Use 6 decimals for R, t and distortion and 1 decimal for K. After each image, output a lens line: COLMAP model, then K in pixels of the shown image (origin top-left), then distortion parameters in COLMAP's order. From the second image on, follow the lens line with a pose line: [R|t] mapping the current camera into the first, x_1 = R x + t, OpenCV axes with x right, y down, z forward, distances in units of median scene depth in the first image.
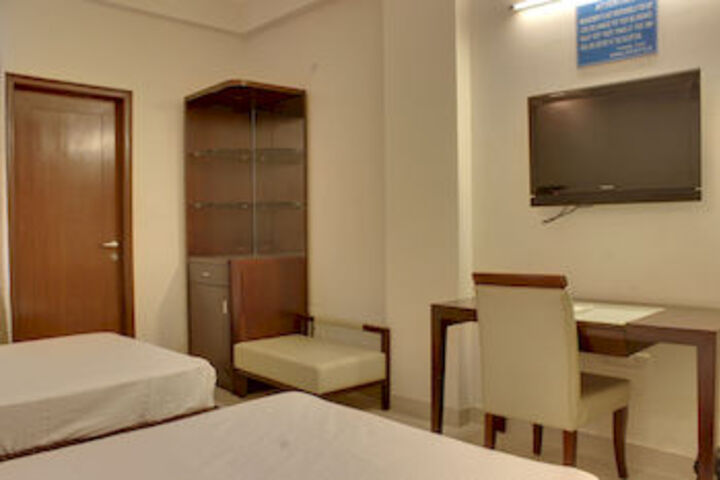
lens RADIAL K [[598.2, 0, 359.2], [0, 598.2, 249.2], [0, 0, 1]] dist [0.009128, 0.007373]
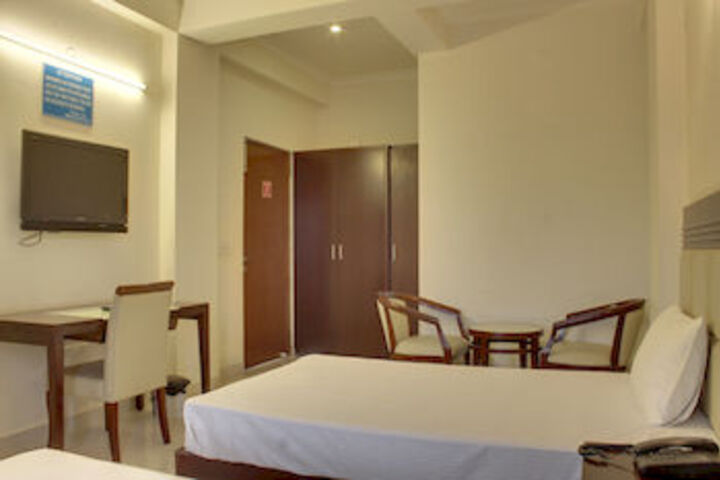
lens RADIAL K [[598.2, 0, 359.2], [0, 598.2, 249.2], [0, 0, 1]] dist [0.009128, 0.007373]
pose [[-0.321149, 0.012626, 0.946945, -0.989442], [0.042450, 0.999098, 0.001075, -0.013742], [-0.946077, 0.040543, -0.321395, 0.838001]]
